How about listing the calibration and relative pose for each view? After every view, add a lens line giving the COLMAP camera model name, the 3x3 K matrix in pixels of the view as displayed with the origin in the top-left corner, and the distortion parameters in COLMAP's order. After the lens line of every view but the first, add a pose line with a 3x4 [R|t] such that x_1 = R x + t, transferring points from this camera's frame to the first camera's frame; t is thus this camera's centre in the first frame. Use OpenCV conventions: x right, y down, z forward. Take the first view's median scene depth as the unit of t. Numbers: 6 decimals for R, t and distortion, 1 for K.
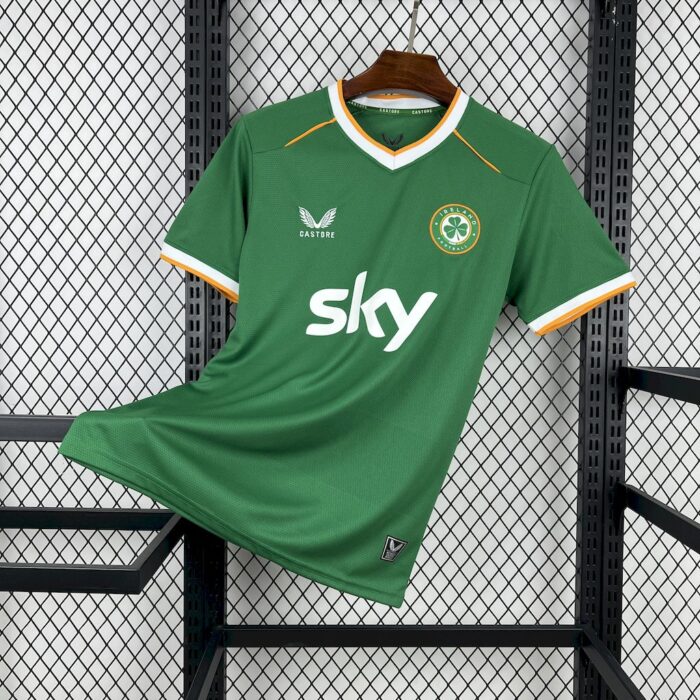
lens RADIAL K [[761.0, 0, 305.9], [0, 761.0, 412.2], [0, 0, 1]] dist [0.004400, 0.000000]
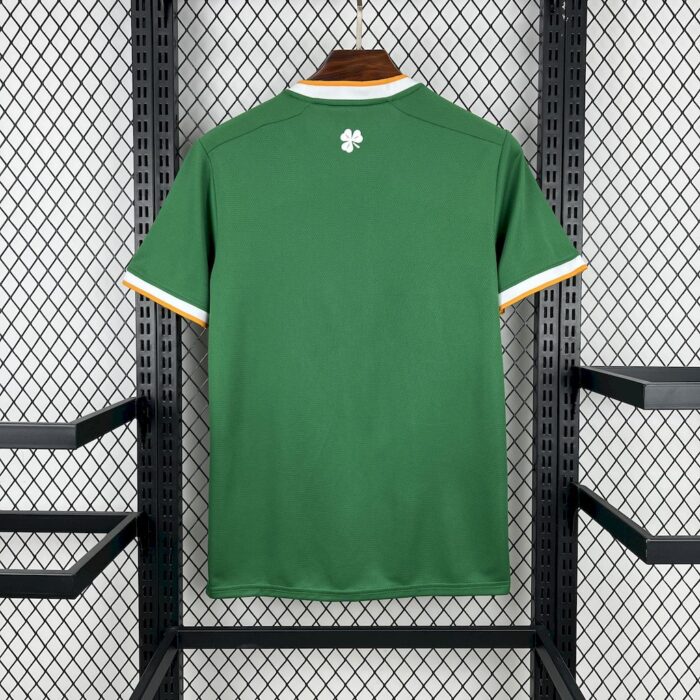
lens RADIAL K [[761.0, 0, 319.0], [0, 761.0, 421.2], [0, 0, 1]] dist [0.004400, 0.000000]
pose [[0.999793, -0.006561, -0.019280, 0.100411], [0.006752, 0.999929, 0.009836, -0.000006], [0.019214, -0.009964, 0.999766, 0.000940]]
